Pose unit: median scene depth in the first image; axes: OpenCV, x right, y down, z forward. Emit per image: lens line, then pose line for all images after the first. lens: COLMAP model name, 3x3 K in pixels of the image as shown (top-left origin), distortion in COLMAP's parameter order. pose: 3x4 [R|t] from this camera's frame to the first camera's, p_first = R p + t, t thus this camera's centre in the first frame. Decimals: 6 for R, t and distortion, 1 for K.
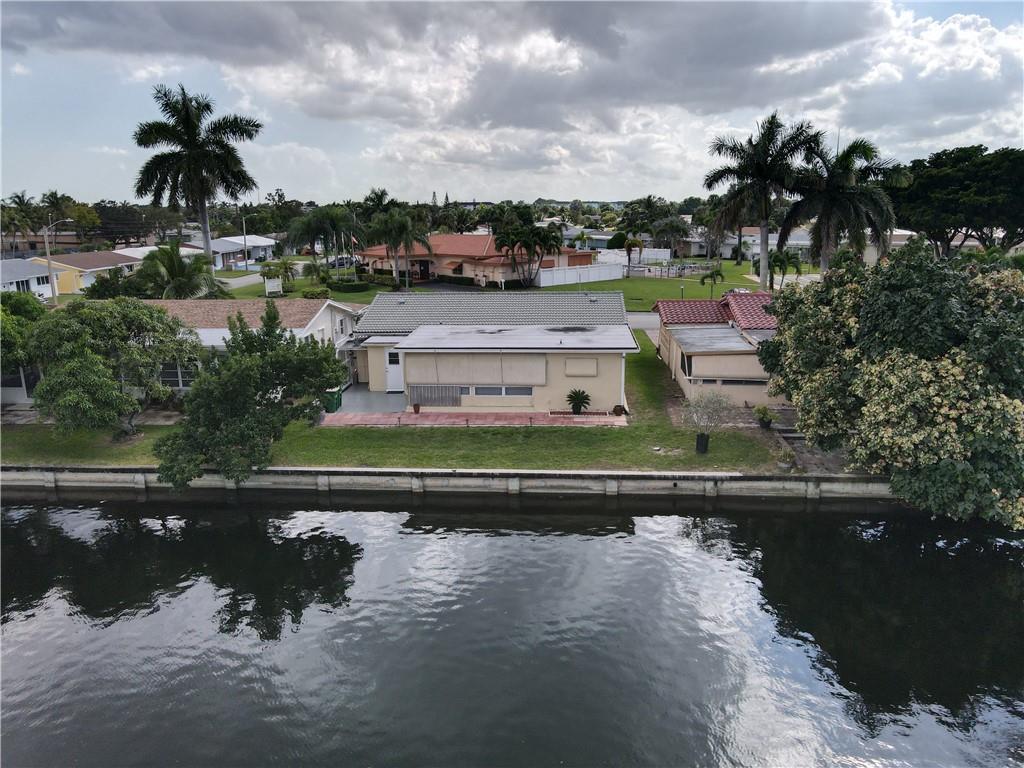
lens RADIAL K [[752.9, 0, 516.0], [0, 752.9, 384.5], [0, 0, 1]] dist [-0.005927, 0.033245]
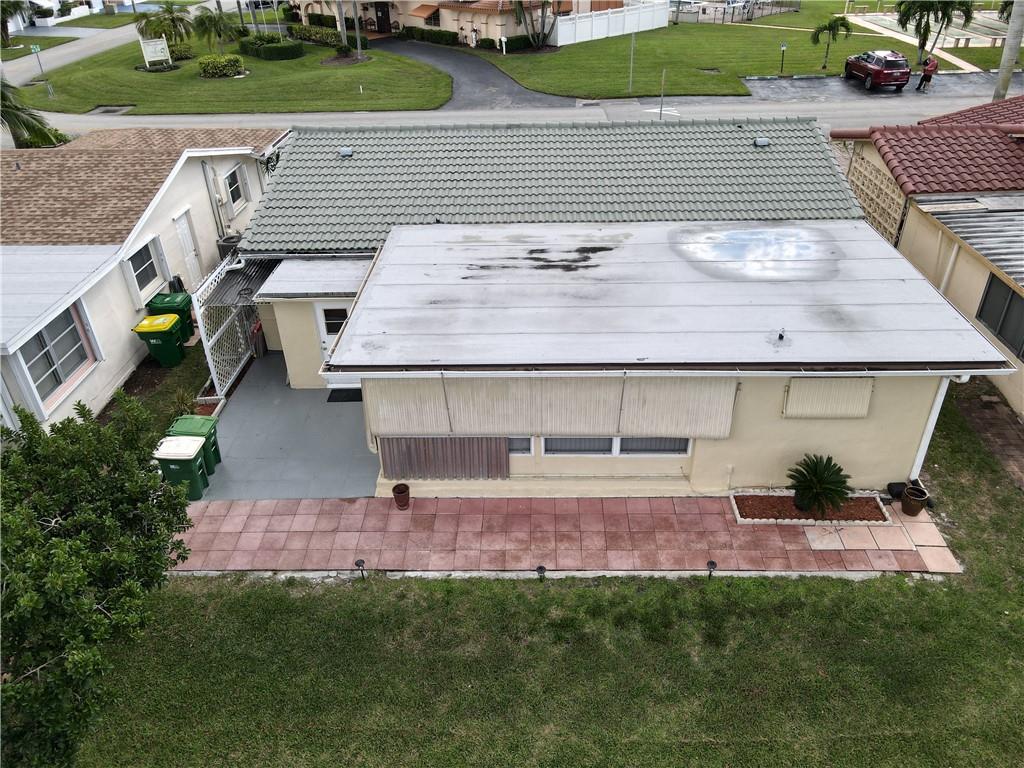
lens RADIAL K [[752.9, 0, 516.0], [0, 752.9, 384.5], [0, 0, 1]] dist [-0.005927, 0.033245]
pose [[0.999111, -0.031864, 0.027609, -0.034851], [0.021133, 0.945127, 0.326020, -0.067050], [-0.036482, -0.325146, 0.944960, 0.276582]]
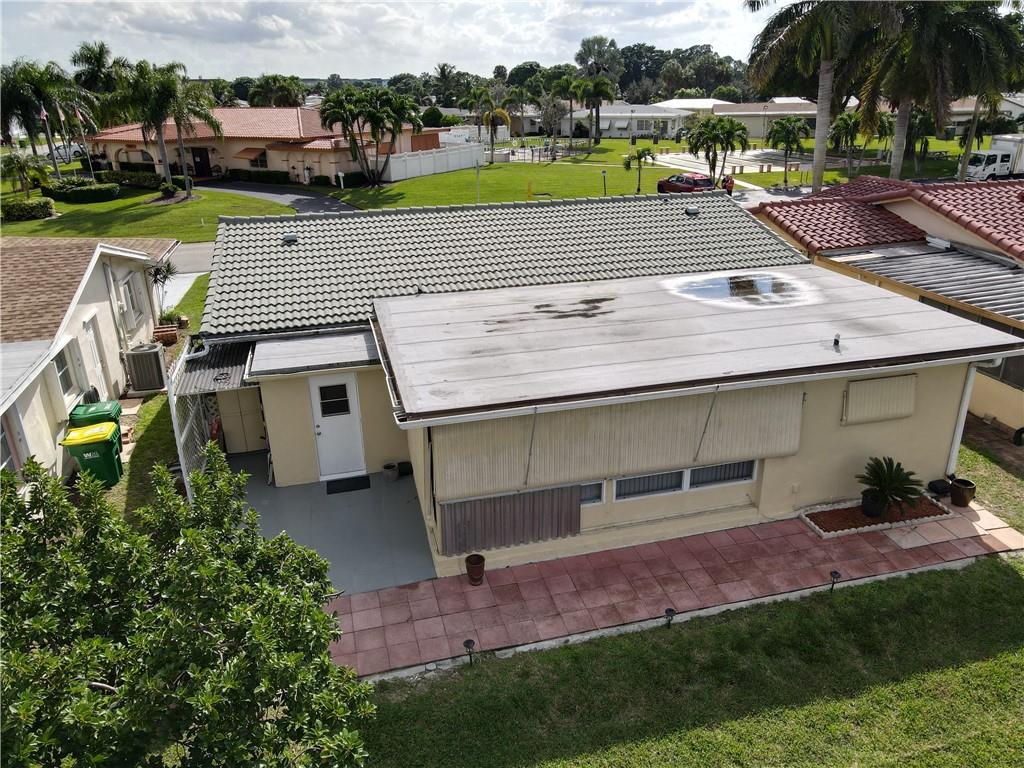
lens RADIAL K [[752.9, 0, 516.0], [0, 752.9, 384.5], [0, 0, 1]] dist [-0.005927, 0.033245]
pose [[0.948638, -0.121116, 0.292262, -0.089276], [0.077690, 0.984712, 0.155906, -0.045784], [-0.306677, -0.125193, 0.943544, 0.293213]]
